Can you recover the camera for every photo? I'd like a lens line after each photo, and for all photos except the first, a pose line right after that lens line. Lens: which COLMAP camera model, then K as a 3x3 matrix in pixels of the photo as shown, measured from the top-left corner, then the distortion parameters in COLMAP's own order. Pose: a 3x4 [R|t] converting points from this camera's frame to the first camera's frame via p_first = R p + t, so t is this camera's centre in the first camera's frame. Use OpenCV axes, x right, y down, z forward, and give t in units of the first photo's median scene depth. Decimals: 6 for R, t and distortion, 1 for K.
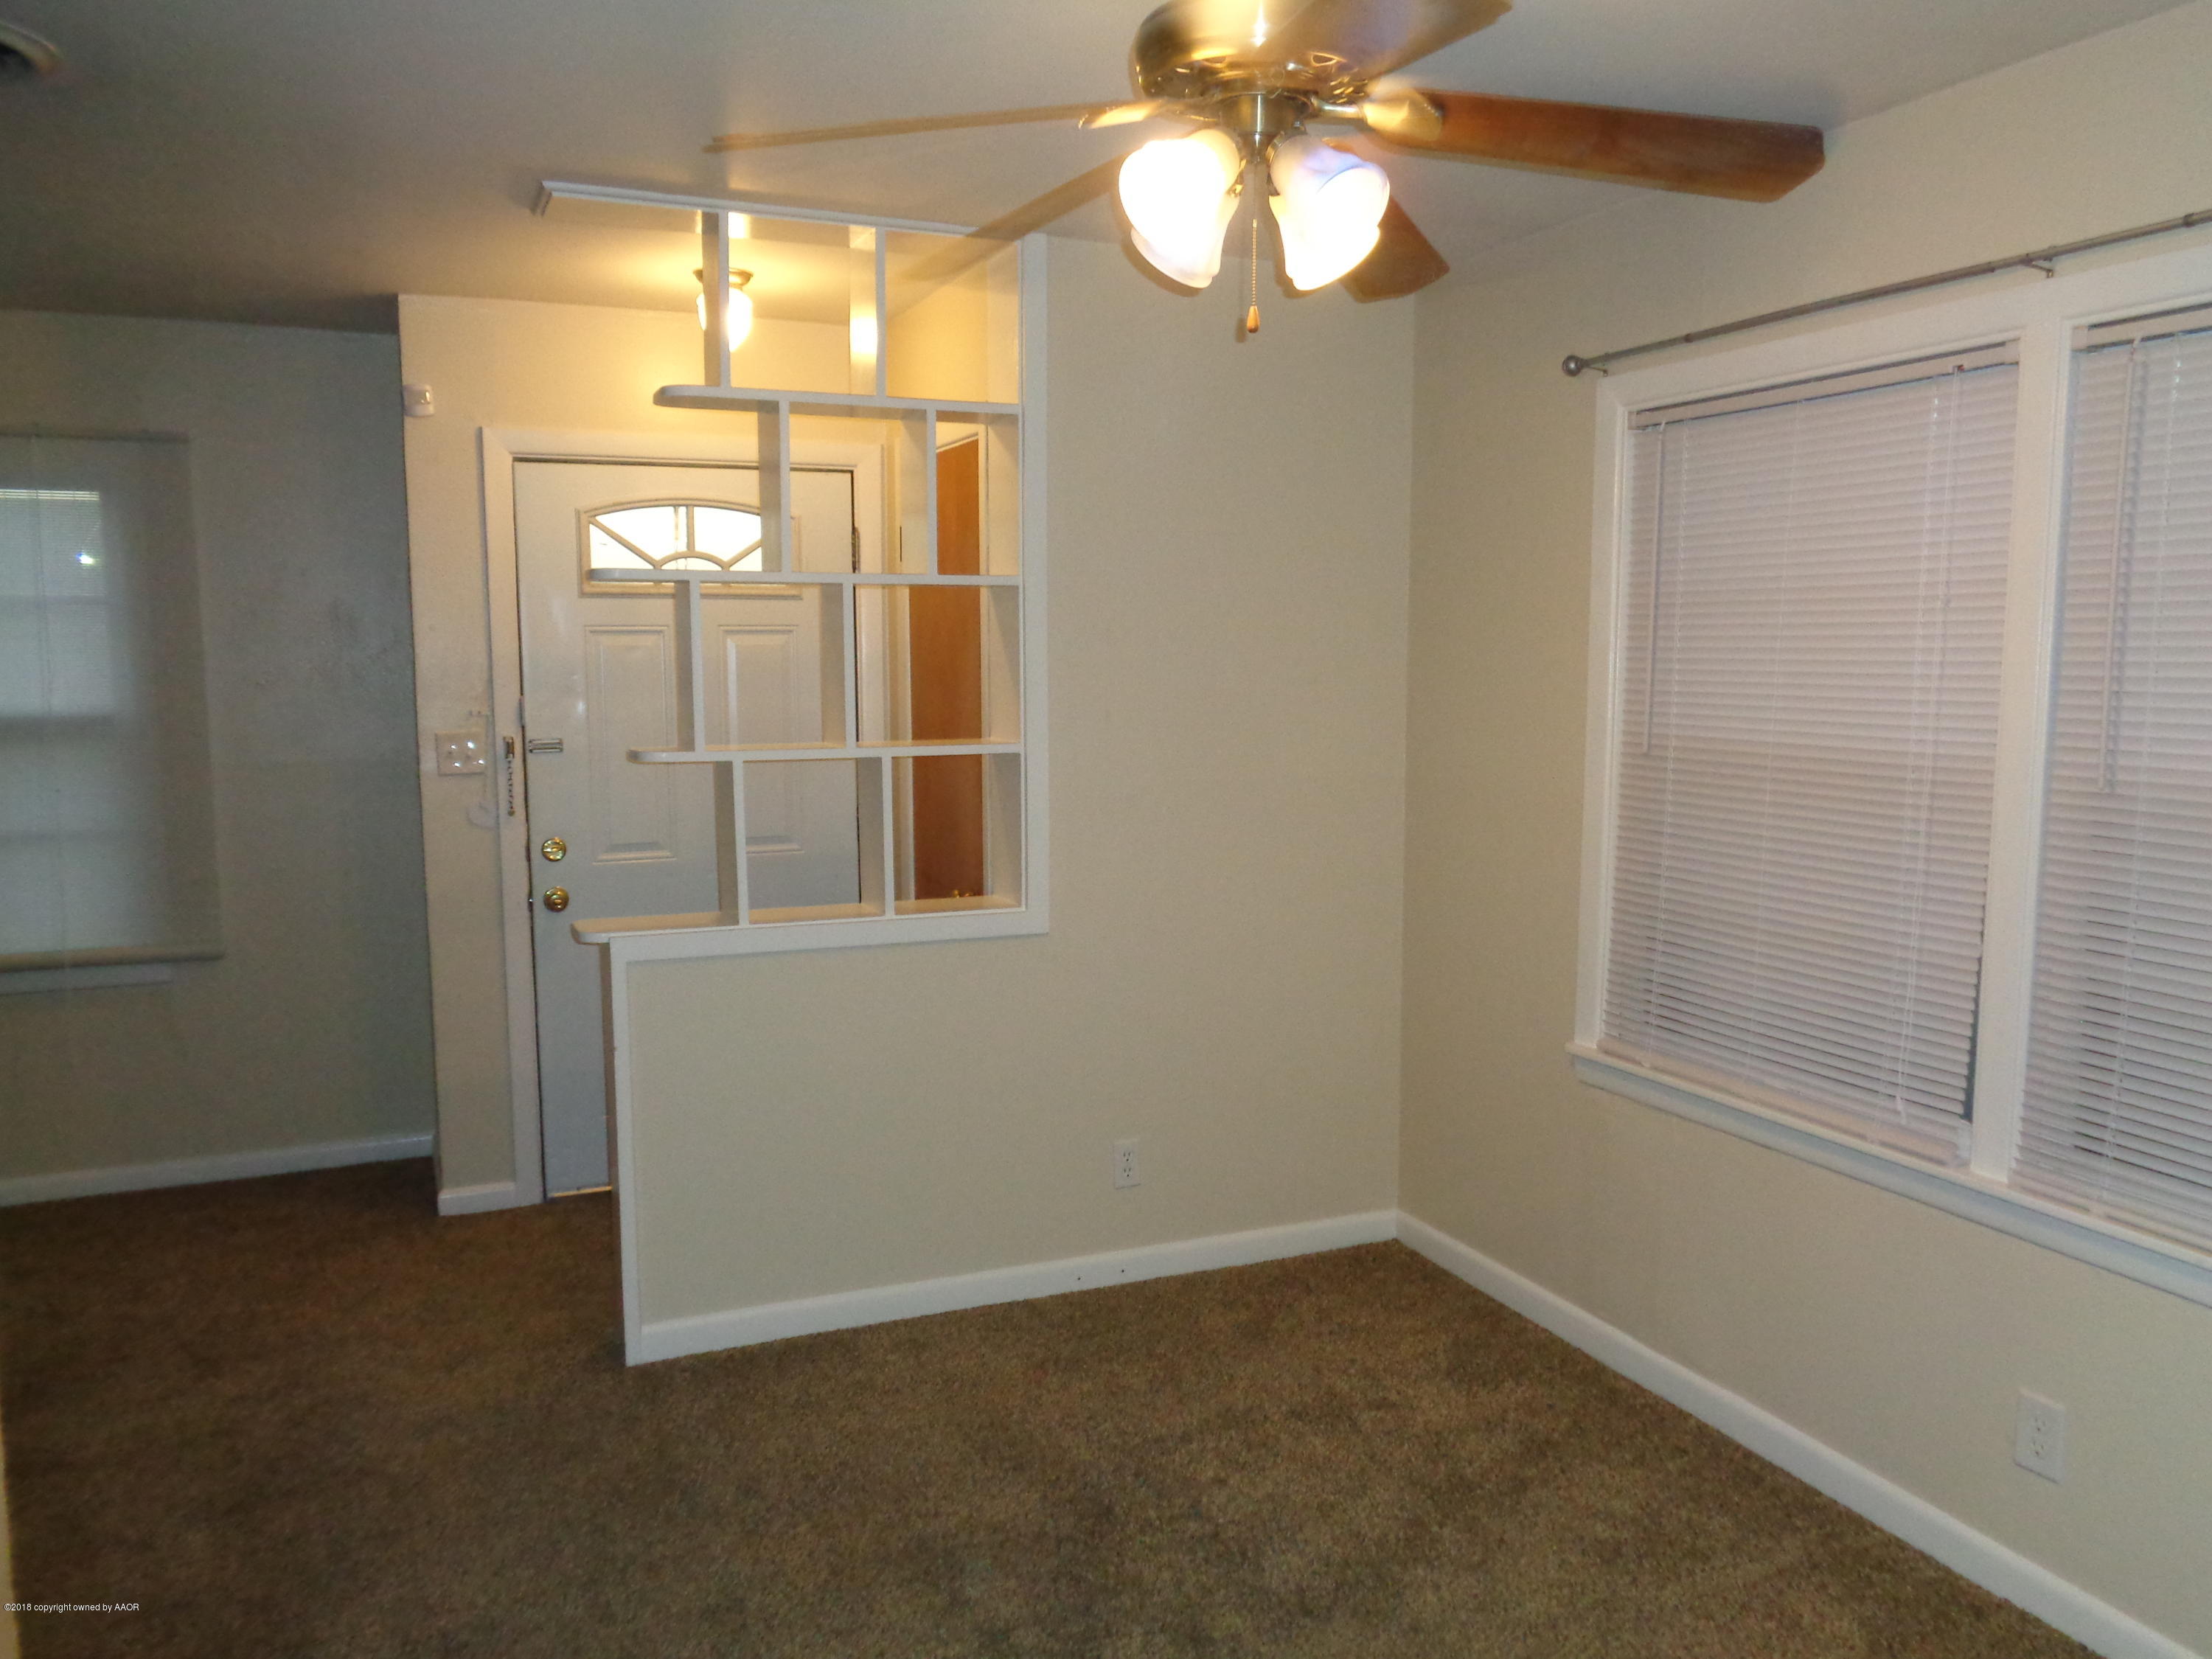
lens RADIAL K [[1664.2, 0, 1106.0], [0, 1664.2, 829.5], [0, 0, 1]] dist [-0.027648, -0.001168]
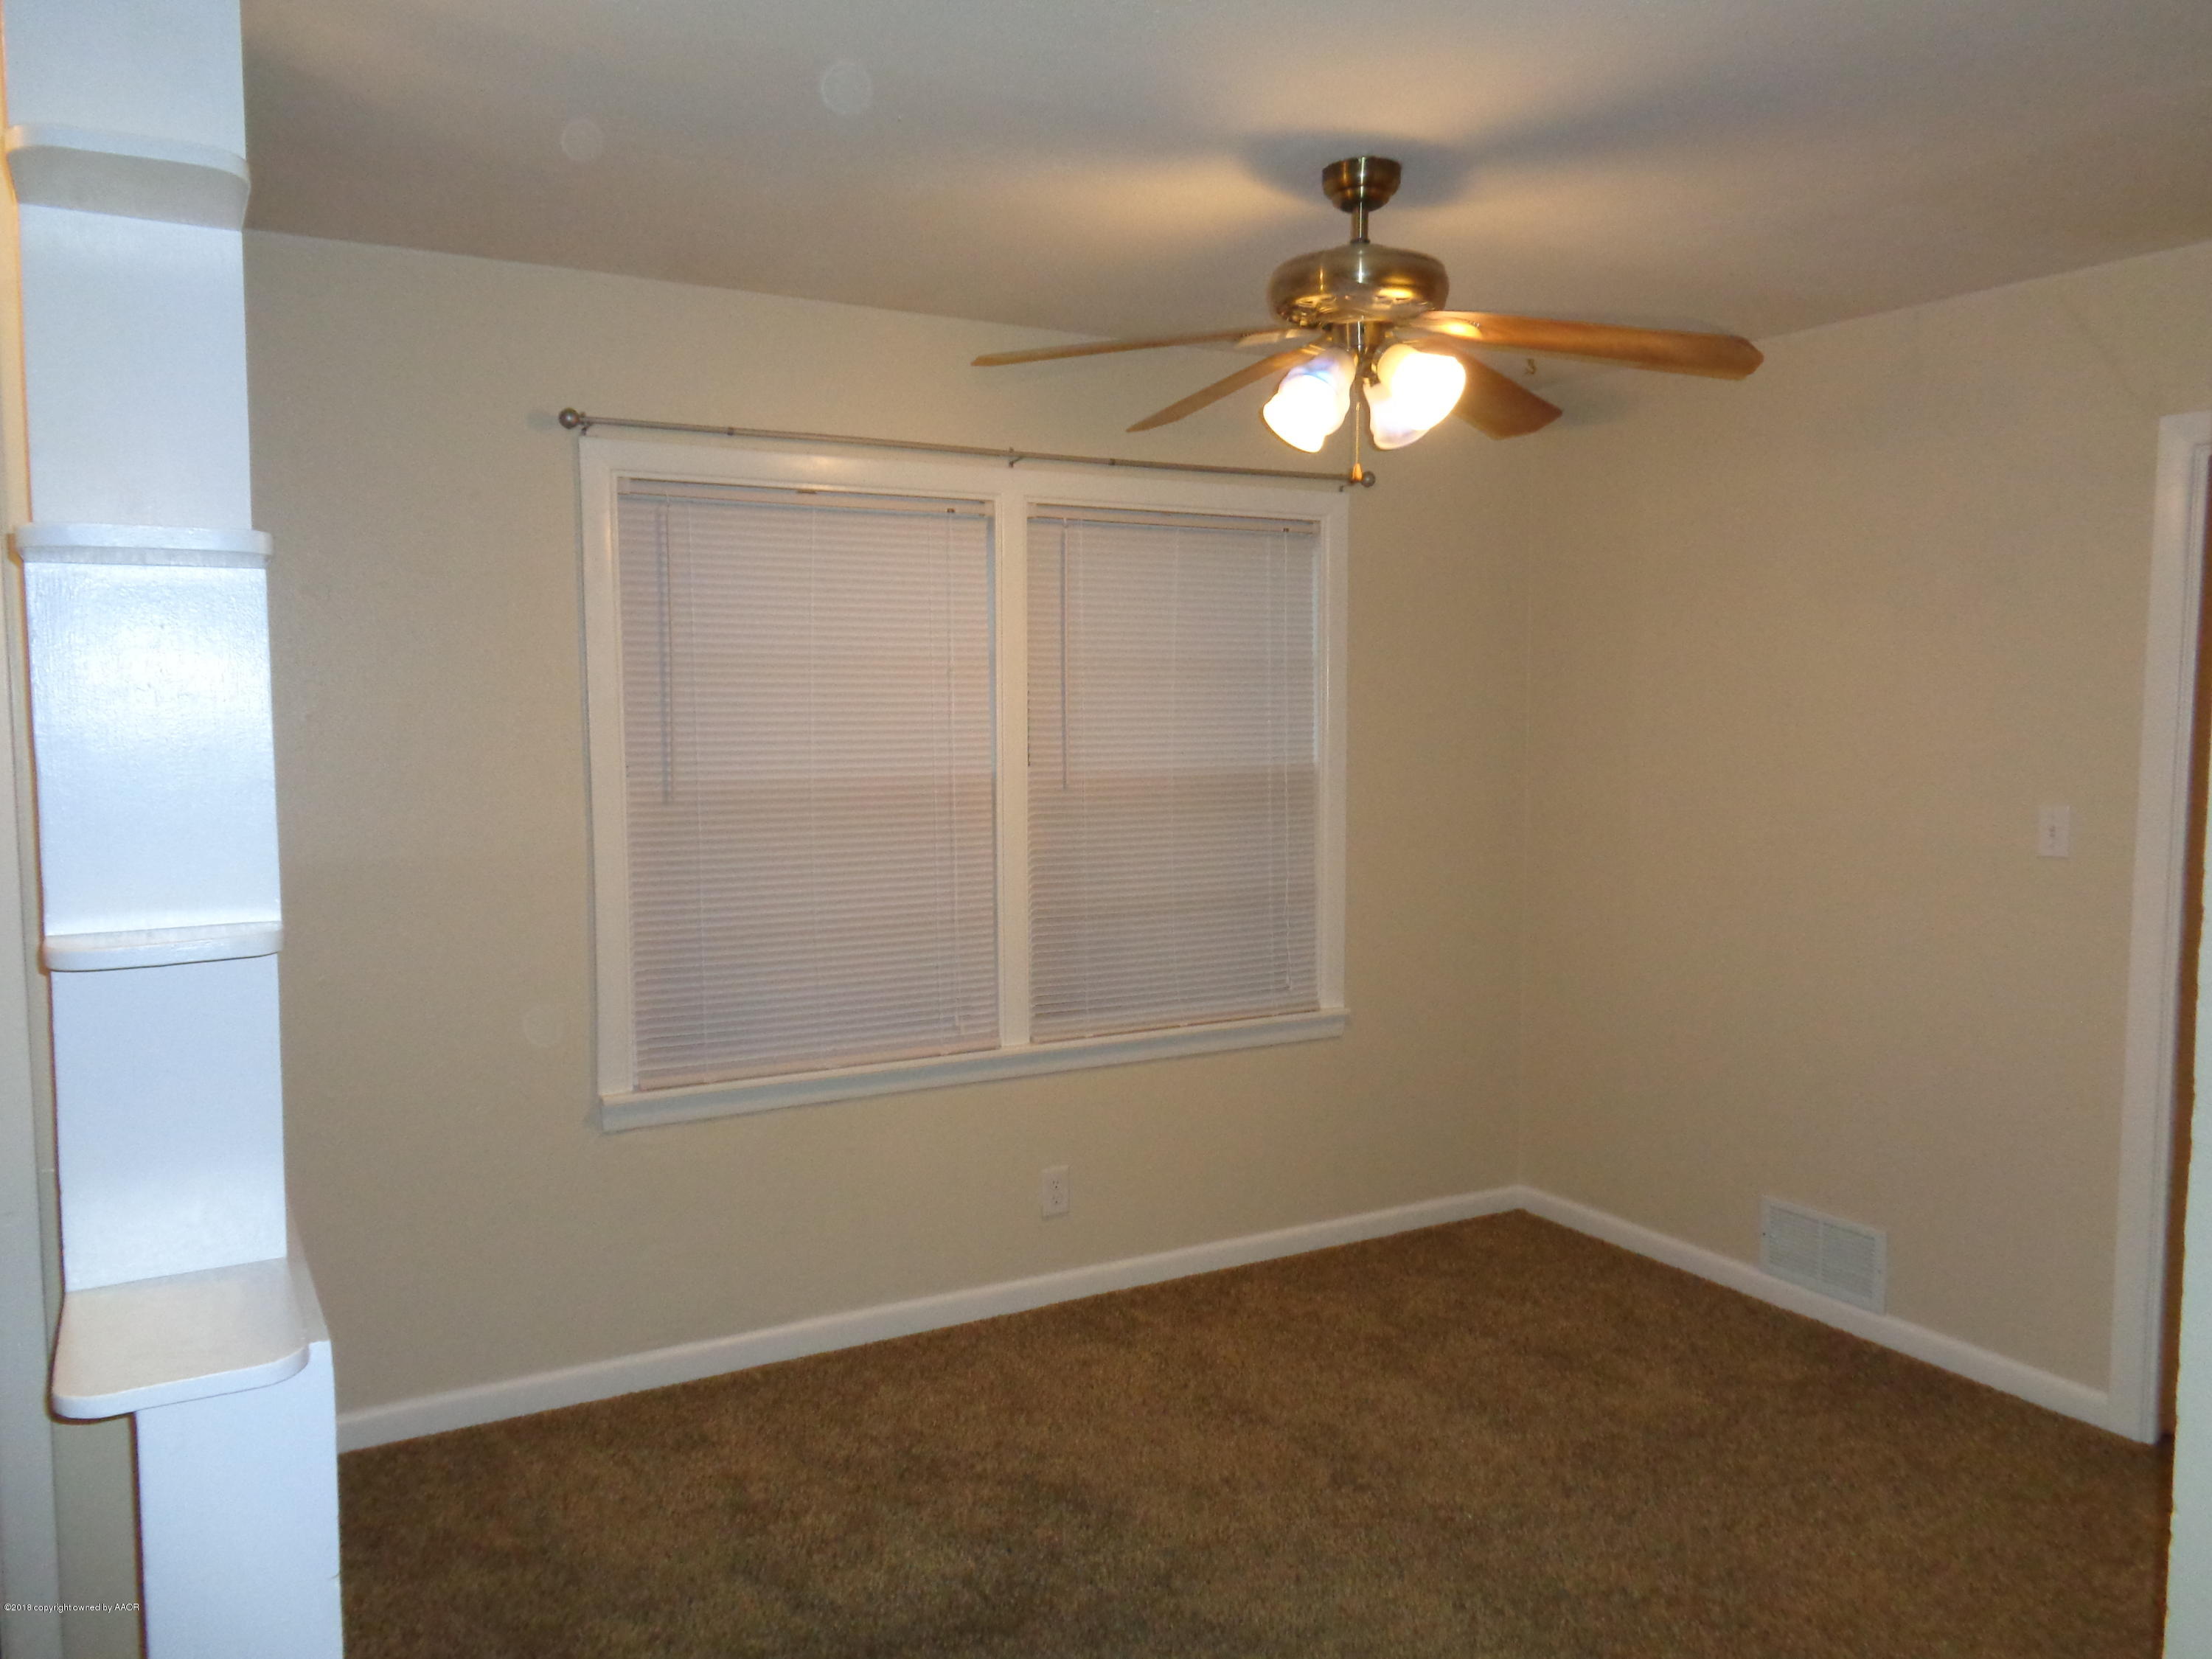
lens RADIAL K [[1664.2, 0, 1106.0], [0, 1664.2, 829.5], [0, 0, 1]] dist [-0.027648, -0.001168]
pose [[-0.130917, -0.073857, 0.988638, -0.956305], [0.109641, 0.990025, 0.088480, -0.112674], [-0.985312, 0.119979, -0.121513, 1.049198]]
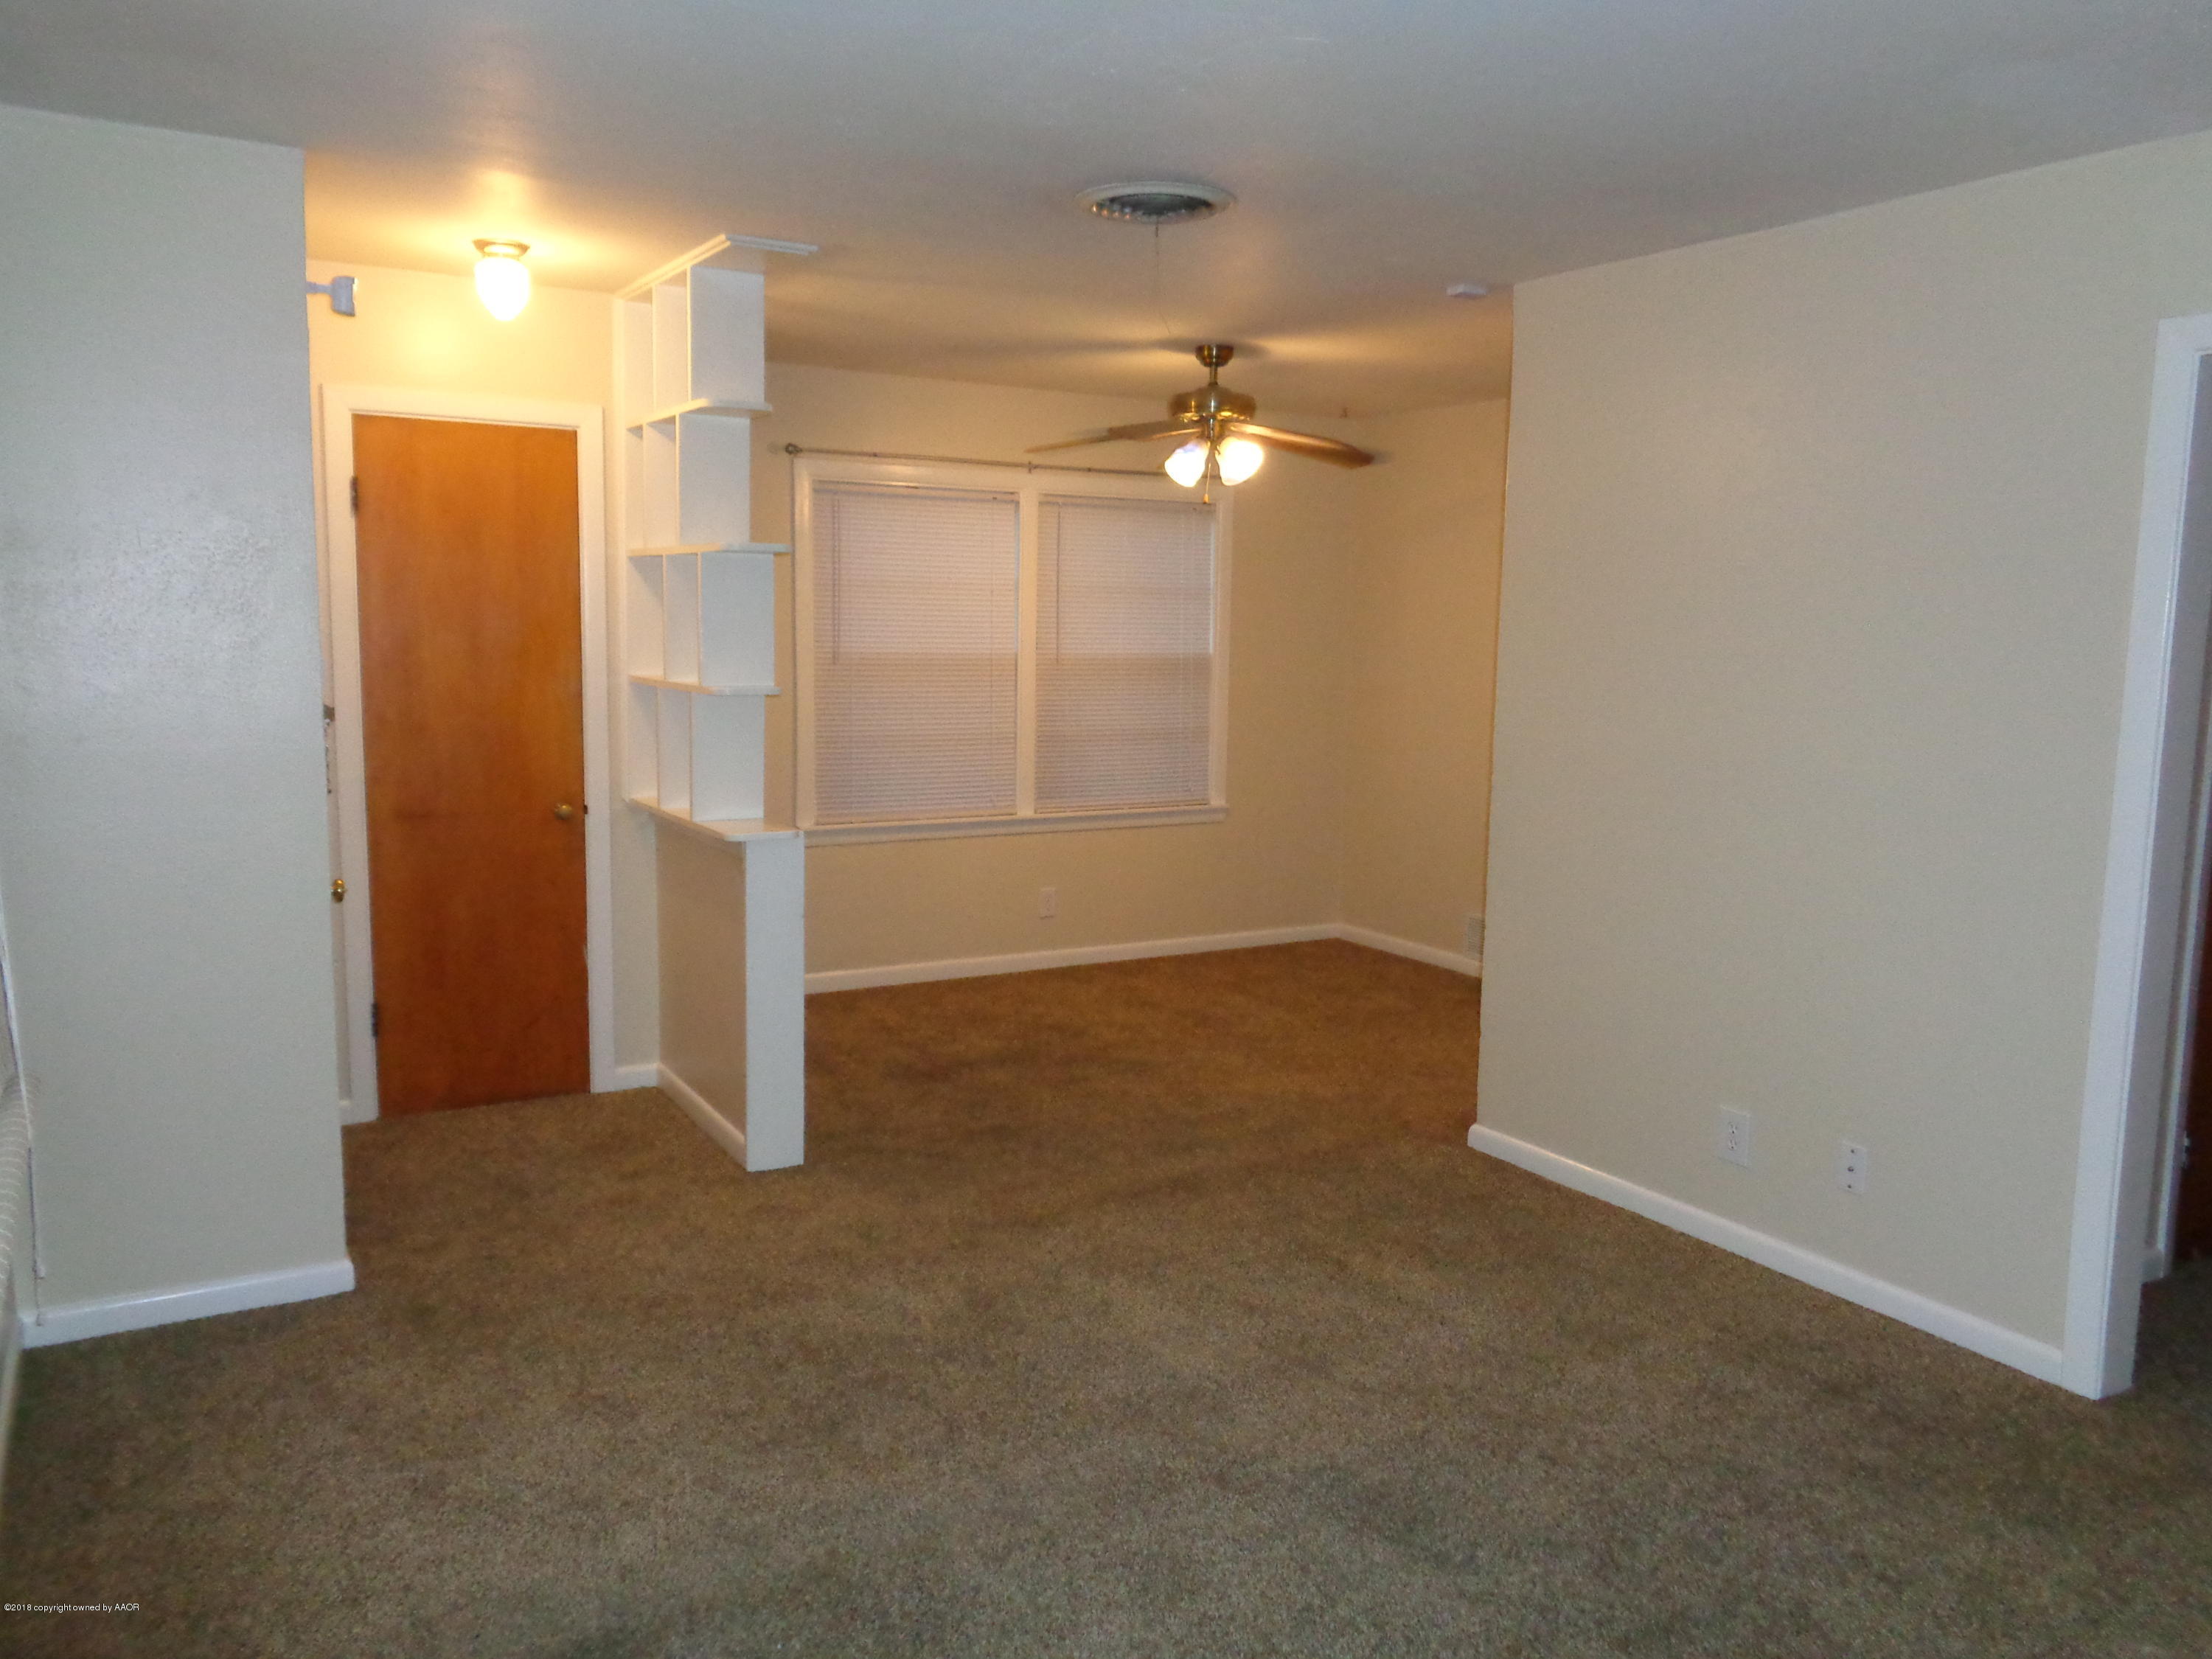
lens RADIAL K [[1664.2, 0, 1106.0], [0, 1664.2, 829.5], [0, 0, 1]] dist [-0.027648, -0.001168]
pose [[-0.145858, -0.125598, 0.981301, -2.008215], [0.088757, 0.986247, 0.139423, -0.116808], [-0.985316, 0.107434, -0.132704, 1.191566]]
